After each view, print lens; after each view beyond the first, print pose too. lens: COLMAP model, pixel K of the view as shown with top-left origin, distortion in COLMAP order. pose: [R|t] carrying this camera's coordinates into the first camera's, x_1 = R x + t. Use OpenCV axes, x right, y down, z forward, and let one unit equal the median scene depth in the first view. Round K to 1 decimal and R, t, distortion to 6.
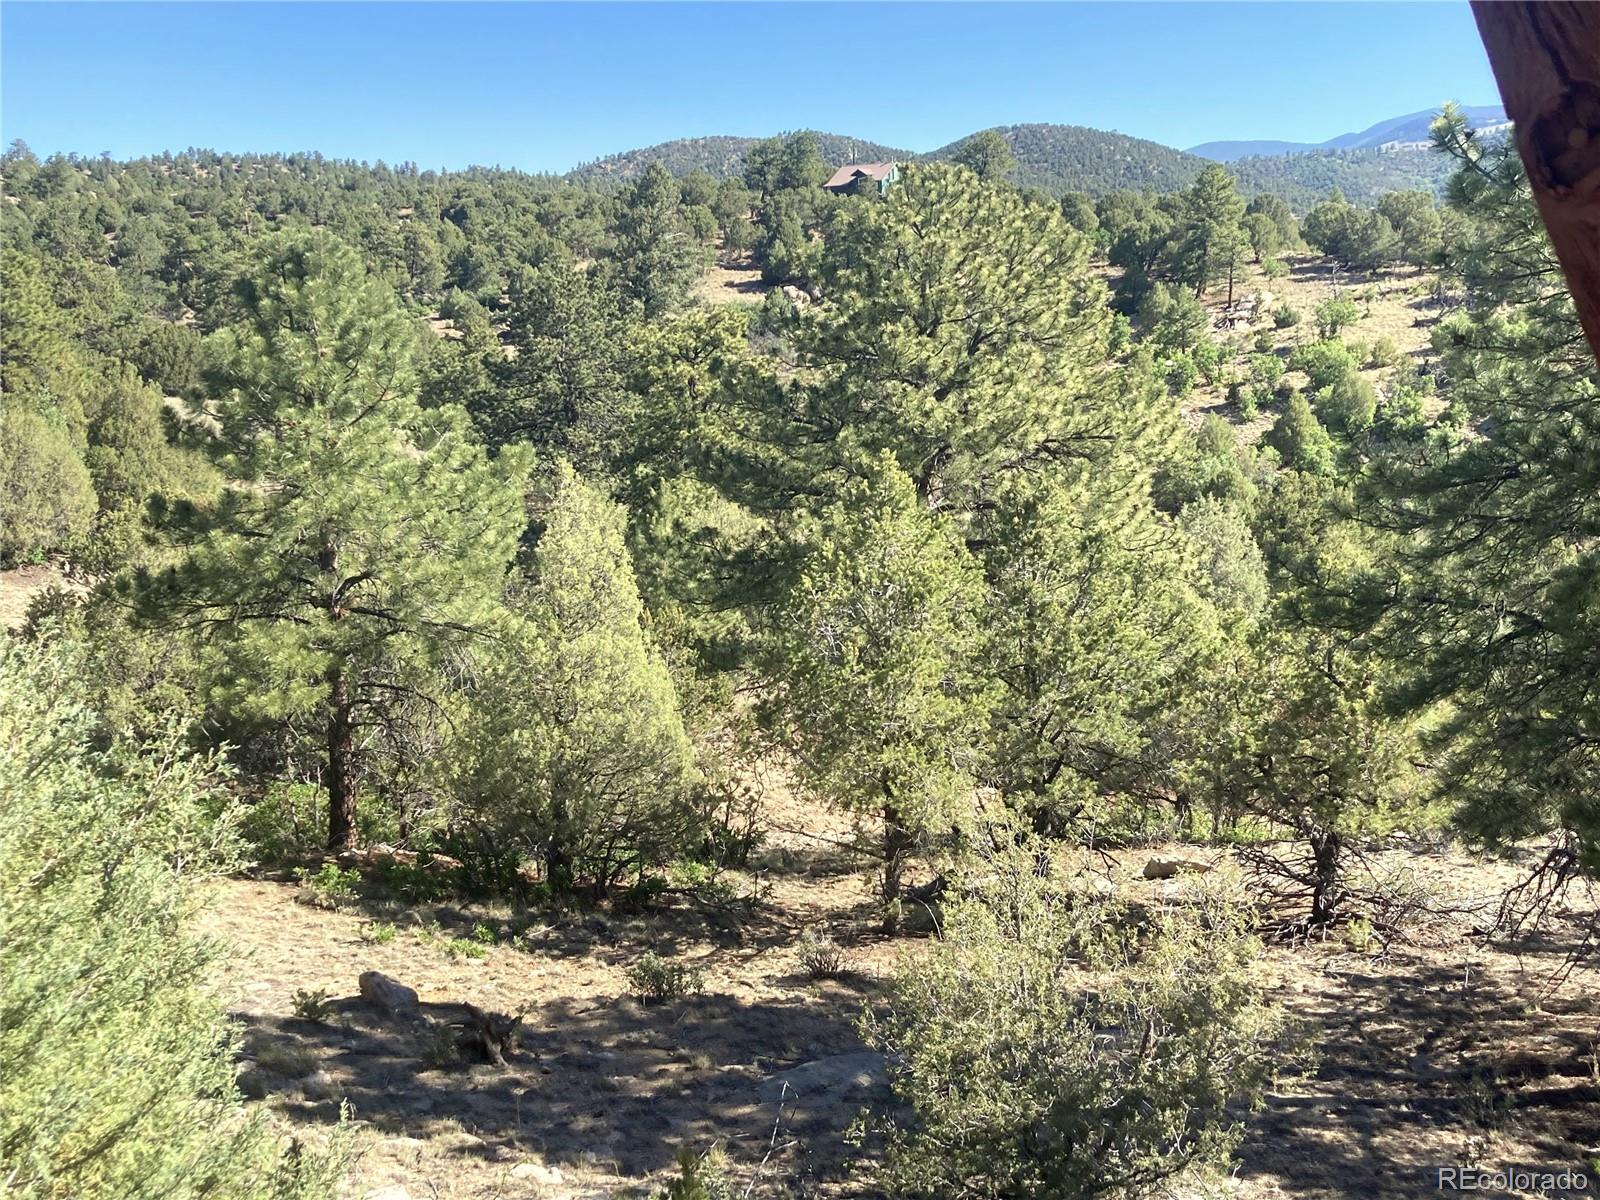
lens RADIAL K [[1750.3, 0, 800.7], [0, 1750.3, 566.6], [0, 0, 1]] dist [0.333216, -1.532339]
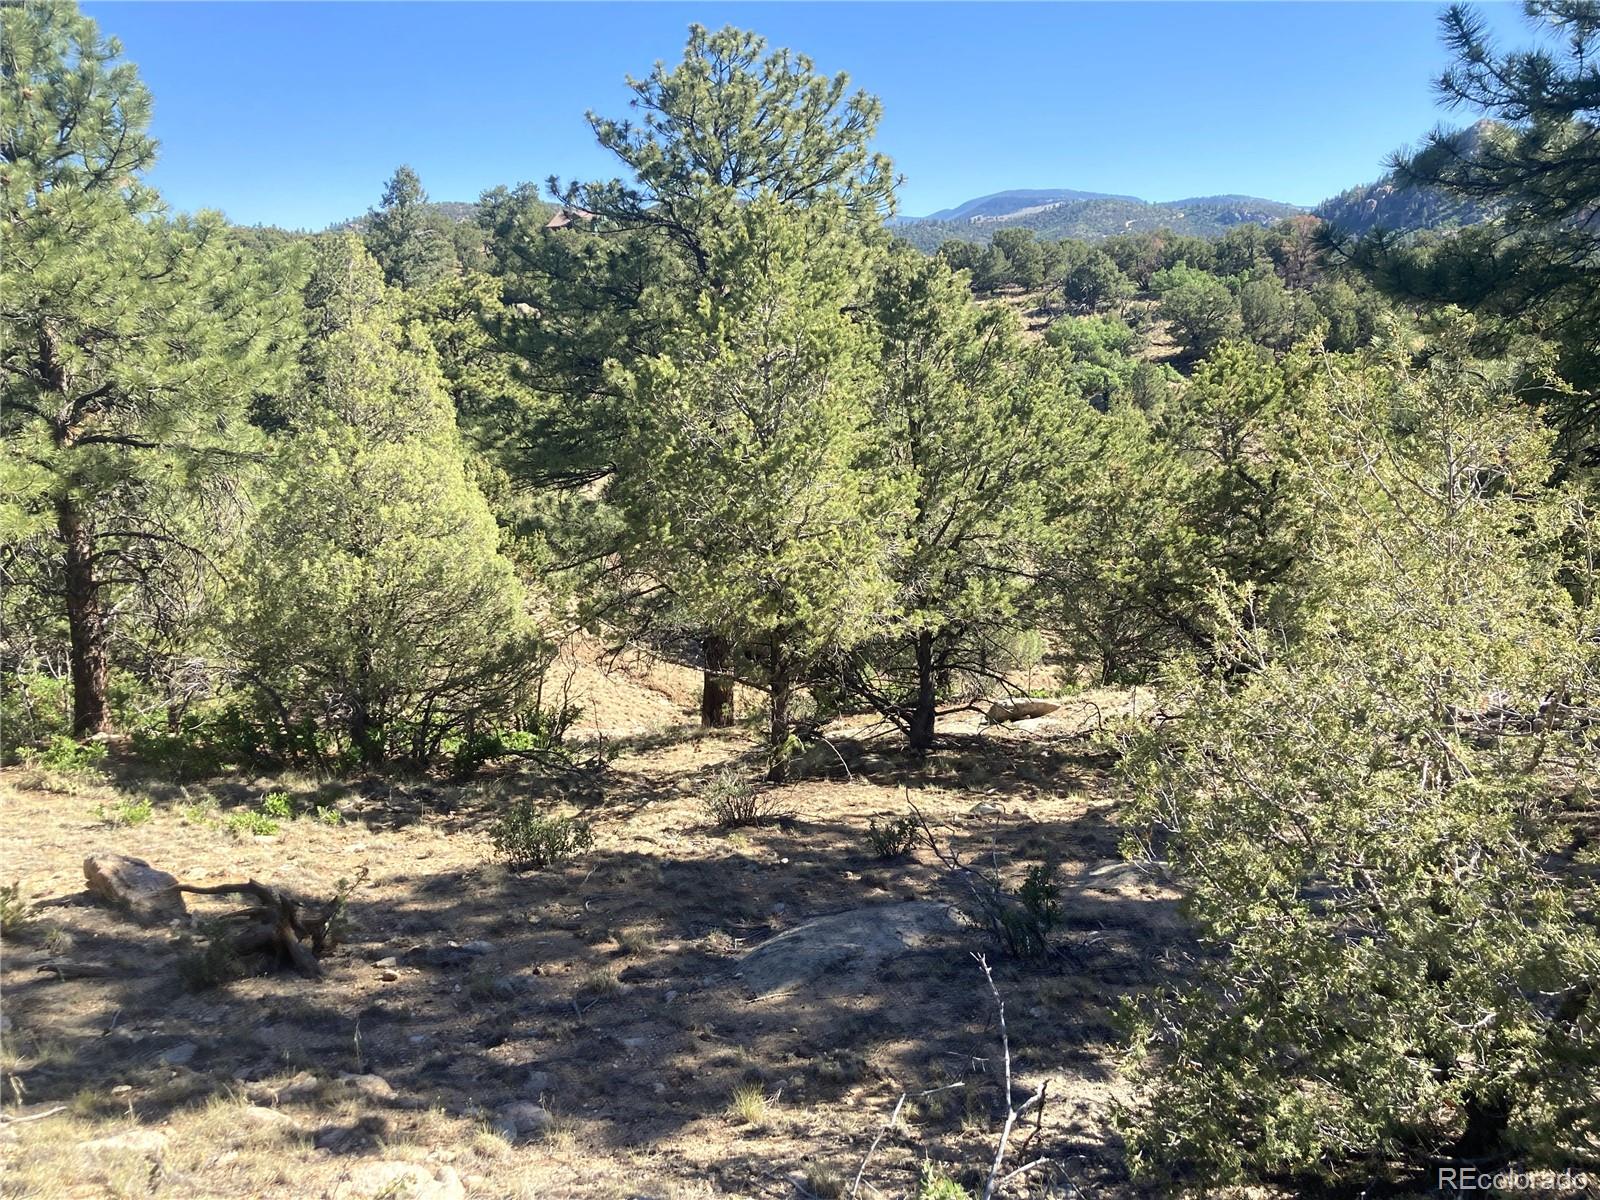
lens RADIAL K [[1387.2, 0, 795.8], [0, 1387.2, 585.8], [0, 0, 1]] dist [0.012200, 0.013136]
pose [[0.981375, -0.037723, 0.188364, -0.061879], [0.033644, 0.999126, 0.024807, 0.095043], [-0.189135, -0.018008, 0.981786, 0.339089]]
